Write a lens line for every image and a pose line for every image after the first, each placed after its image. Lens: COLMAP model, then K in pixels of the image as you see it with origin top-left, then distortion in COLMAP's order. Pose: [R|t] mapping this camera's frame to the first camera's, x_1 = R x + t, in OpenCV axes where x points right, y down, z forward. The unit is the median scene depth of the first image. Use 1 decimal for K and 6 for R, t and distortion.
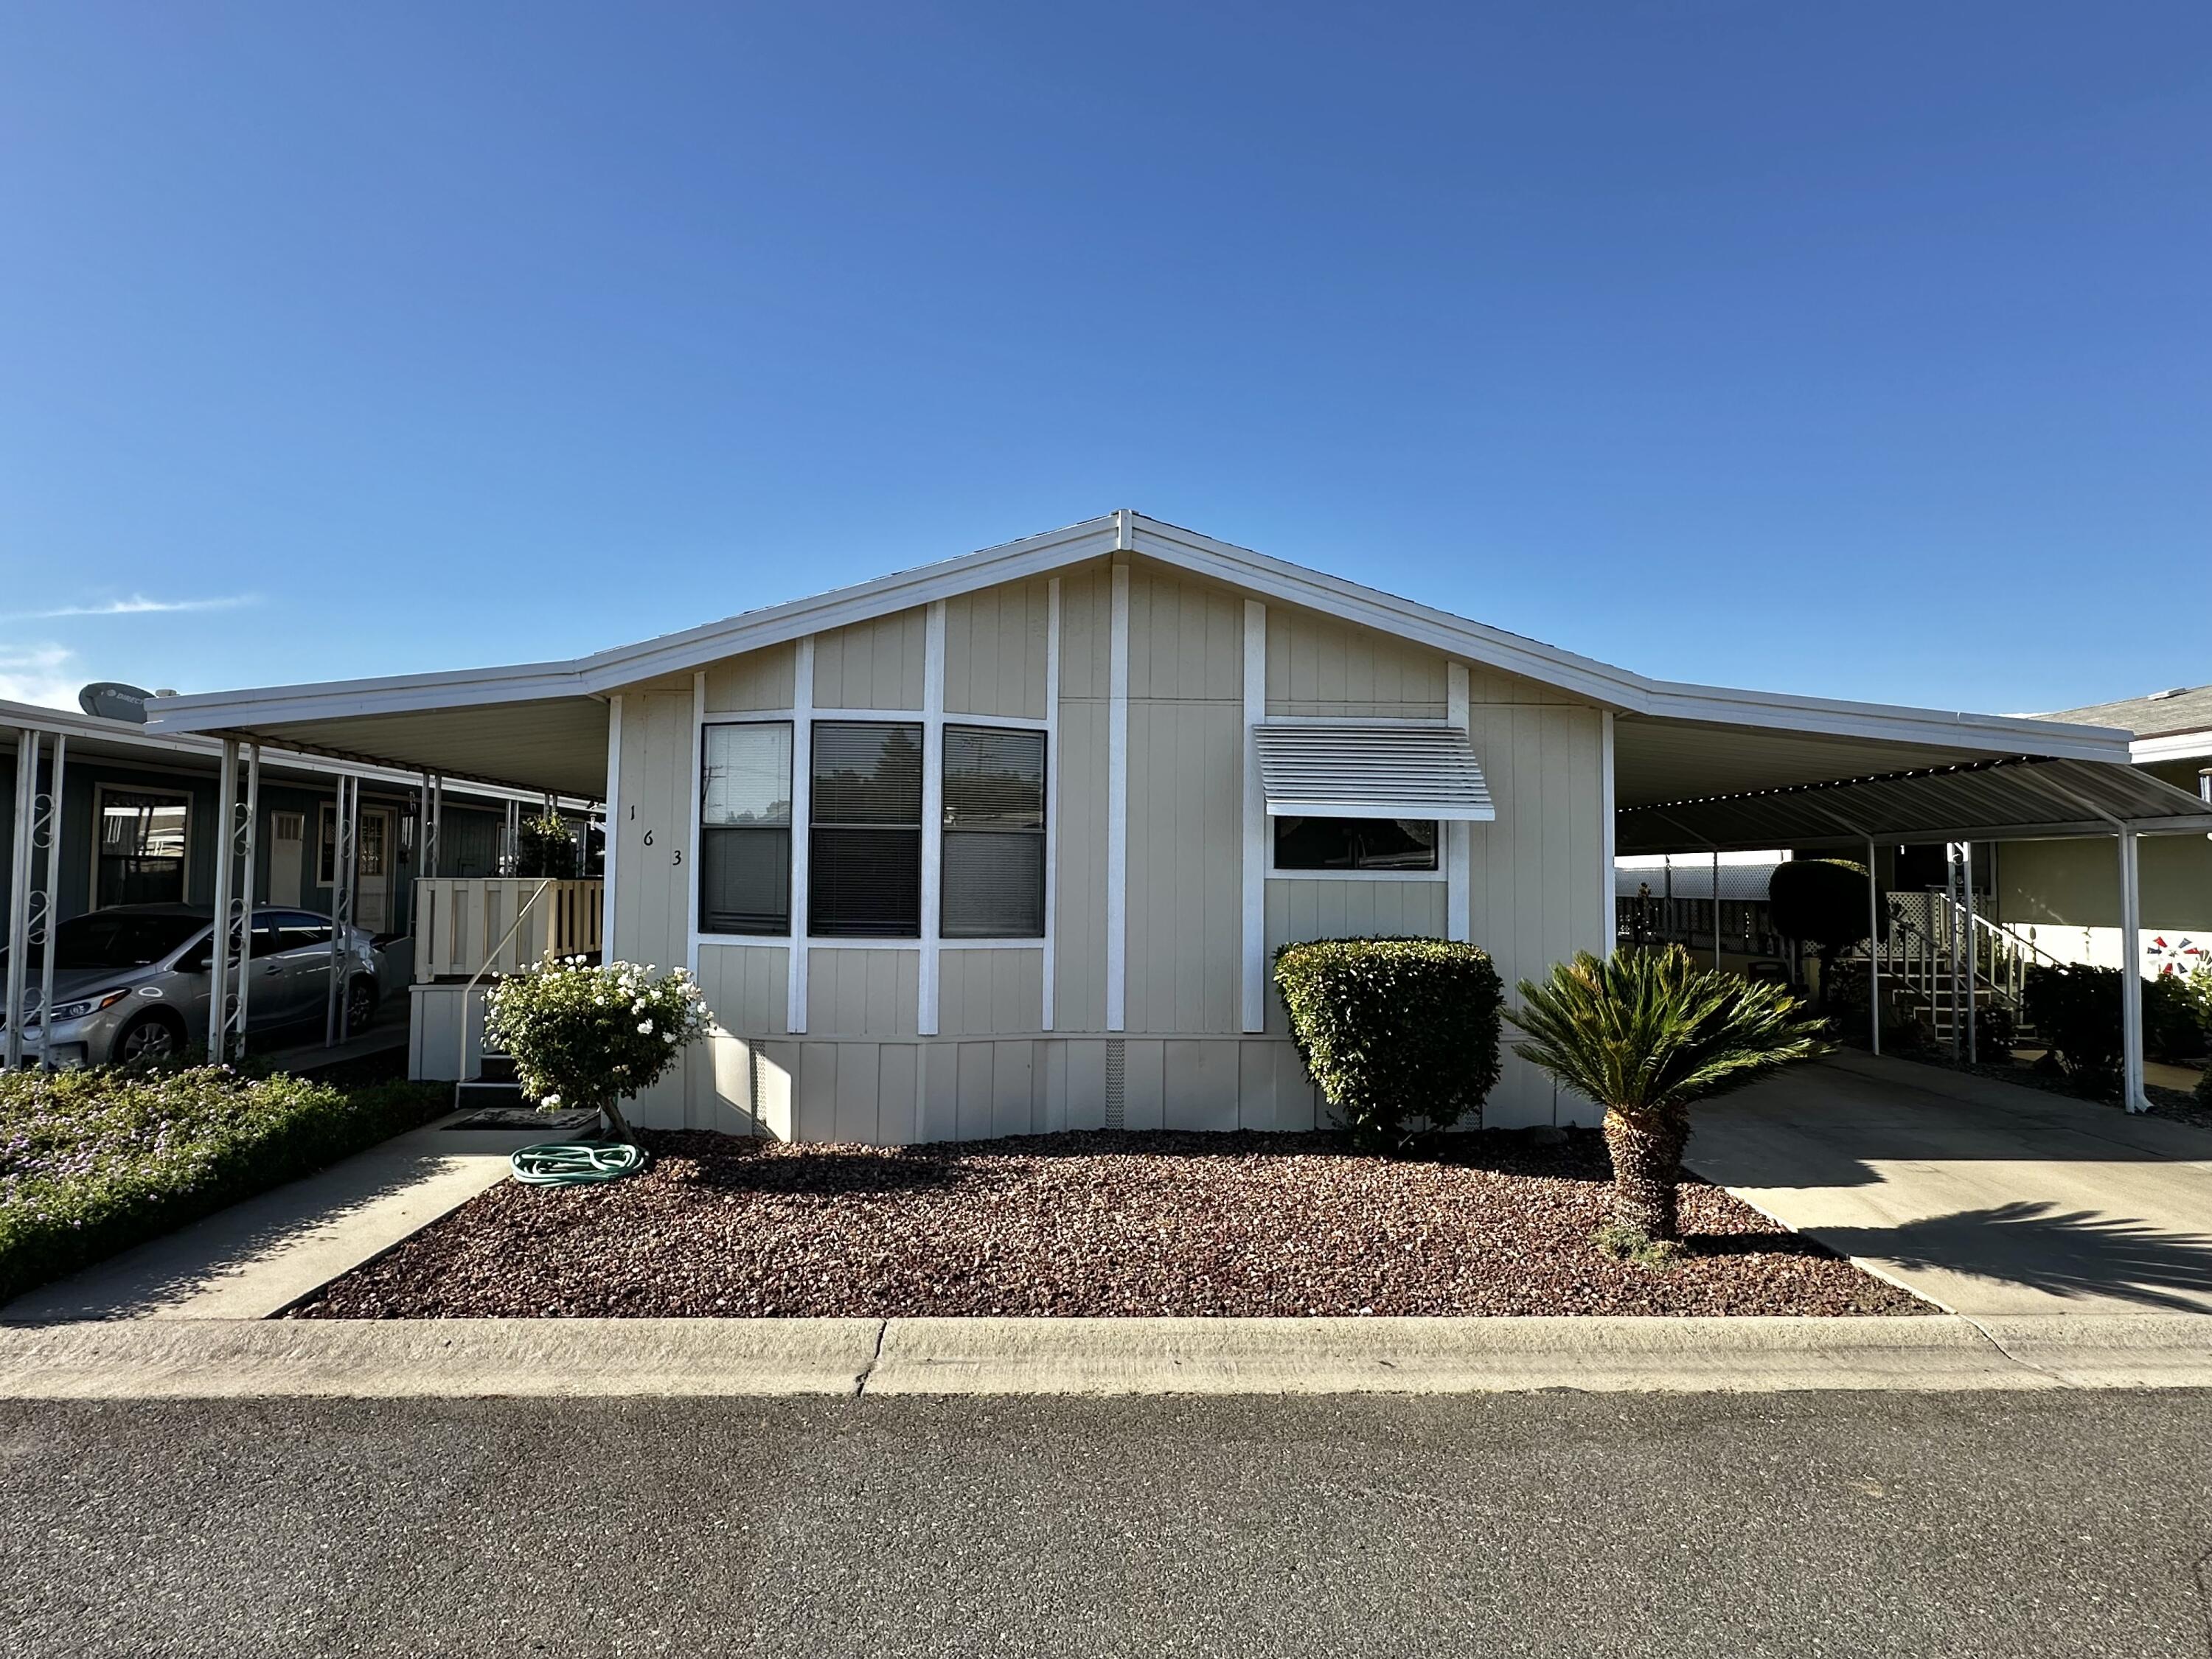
lens RADIAL K [[1111.5, 0, 1107.5], [0, 1111.5, 833.2], [0, 0, 1]] dist [-0.004977, -0.000826]
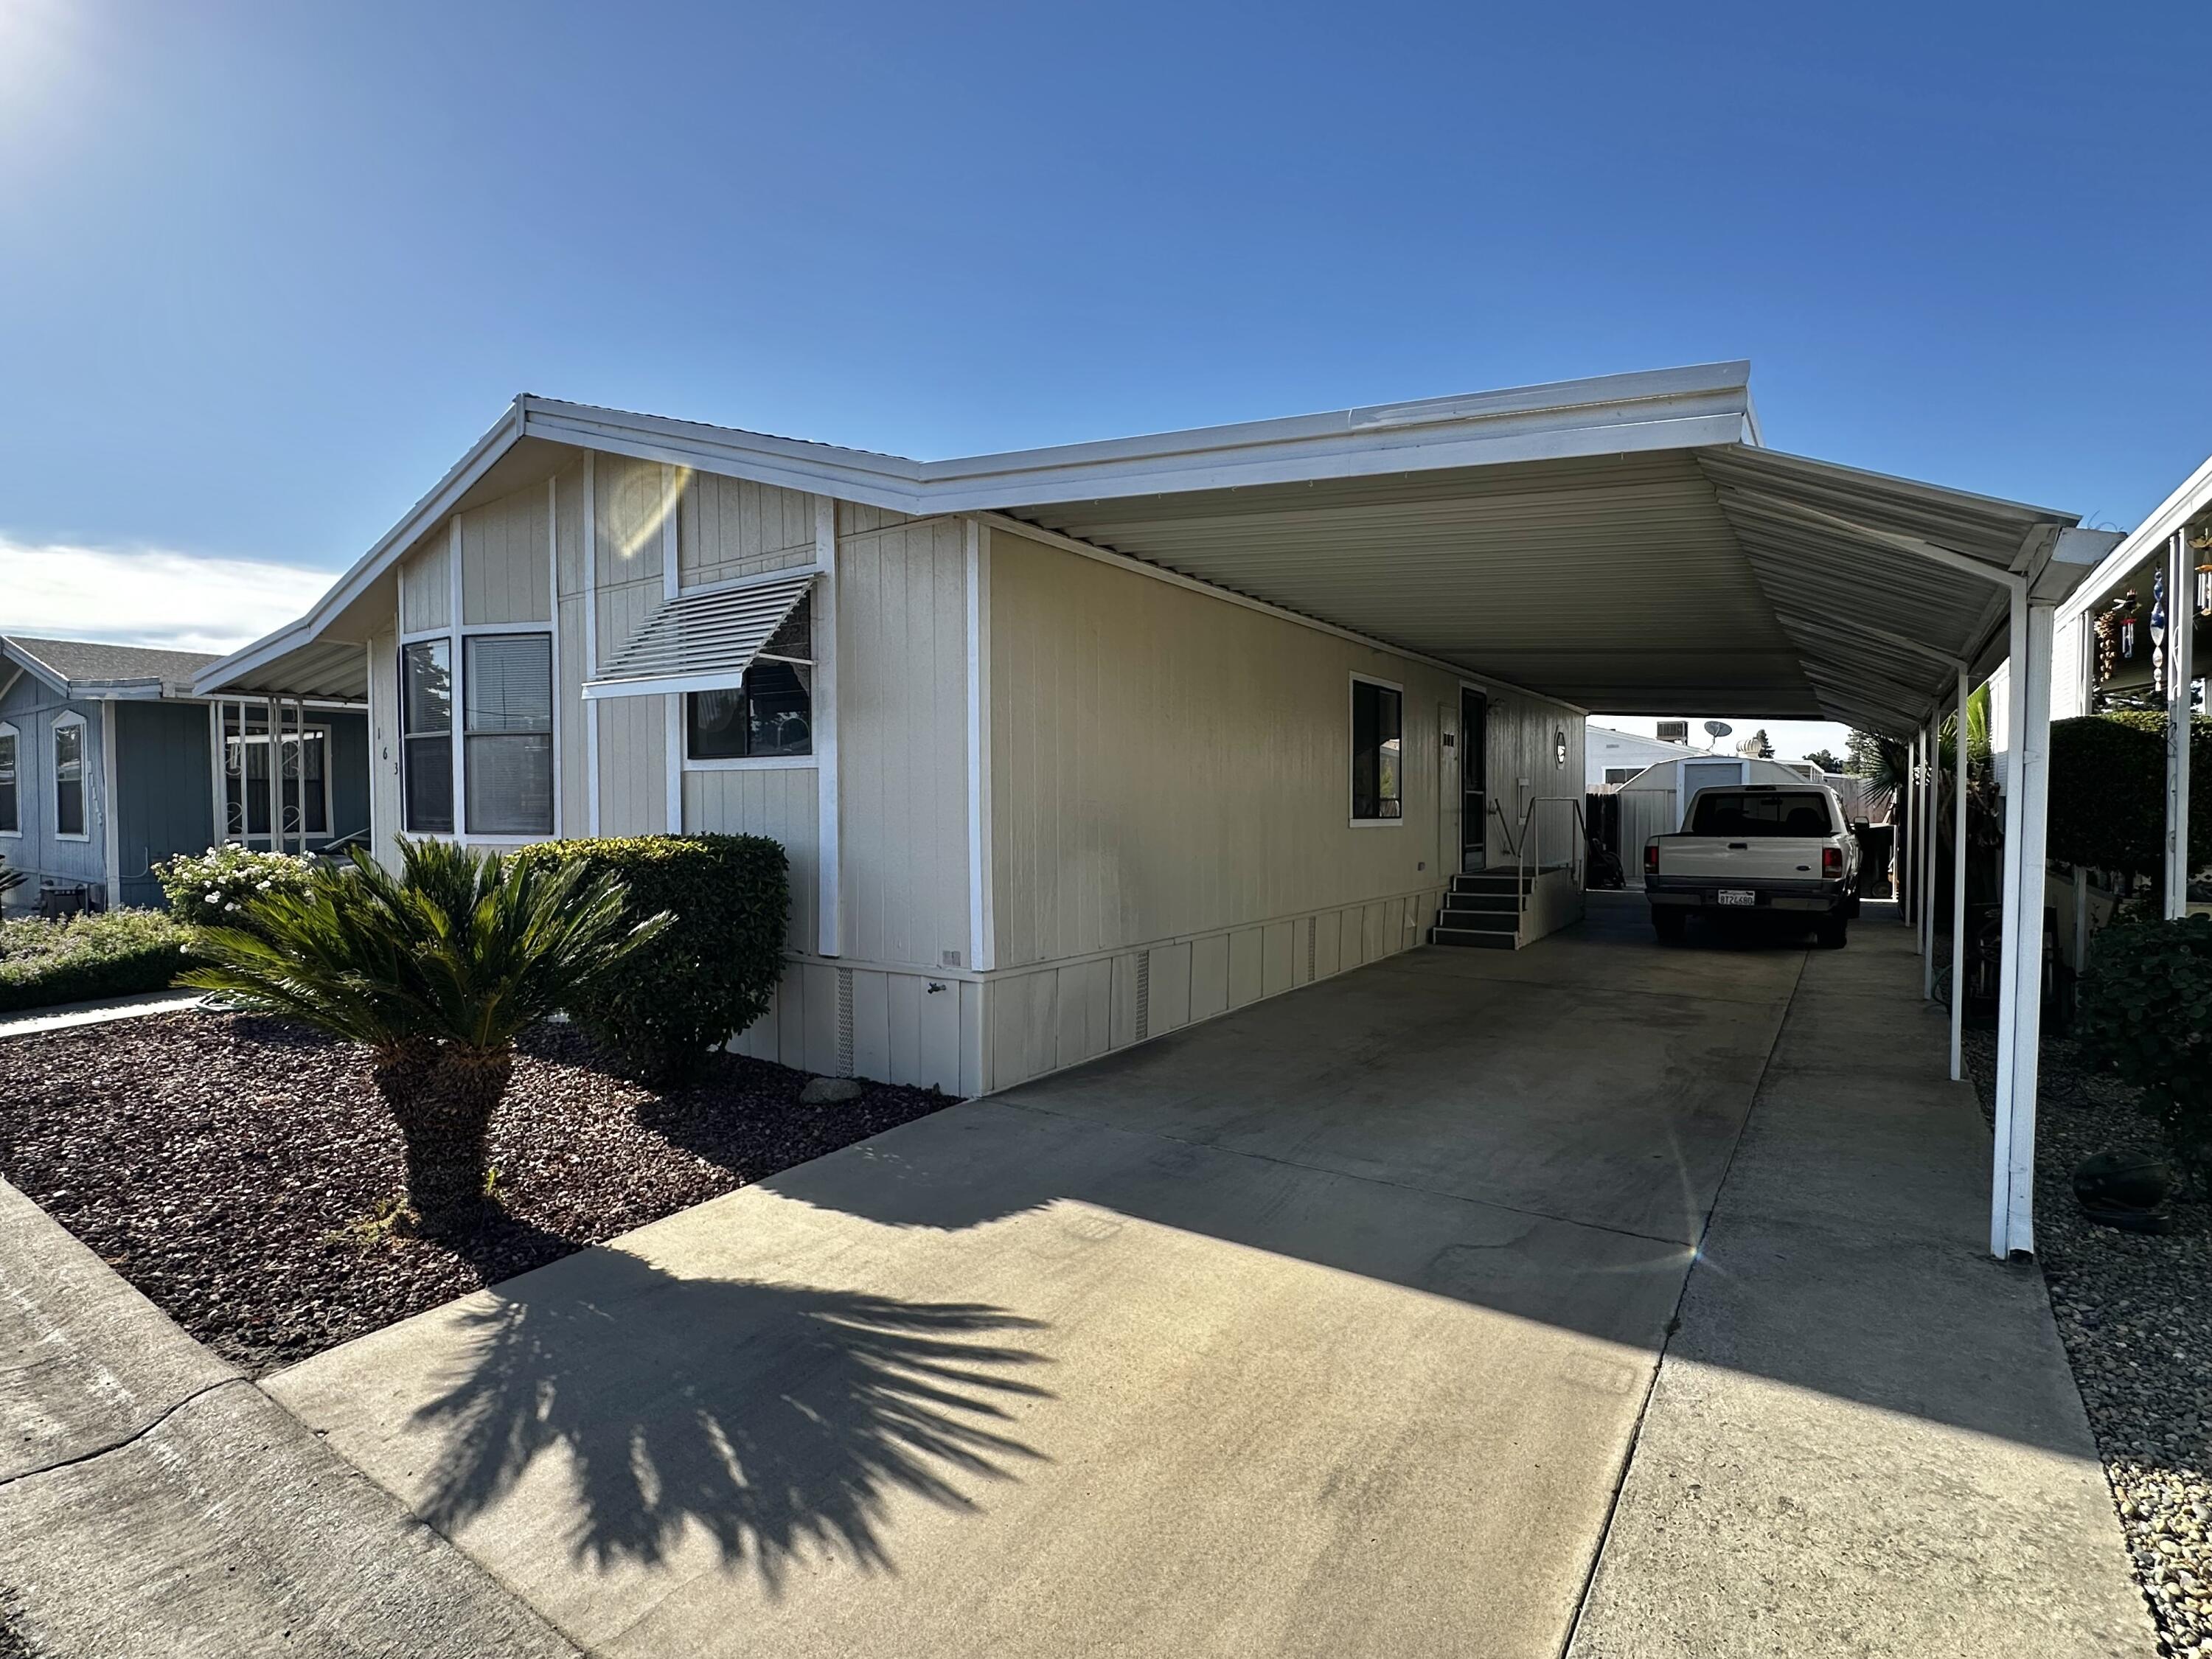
lens RADIAL K [[1111.5, 0, 1109.6], [0, 1111.5, 826.8], [0, 0, 1]] dist [-0.004977, -0.000826]
pose [[0.798216, -0.002875, -0.602364, 1.008423], [0.035638, 0.998462, 0.042460, 0.063463], [0.601316, -0.055359, 0.797091, 0.514435]]
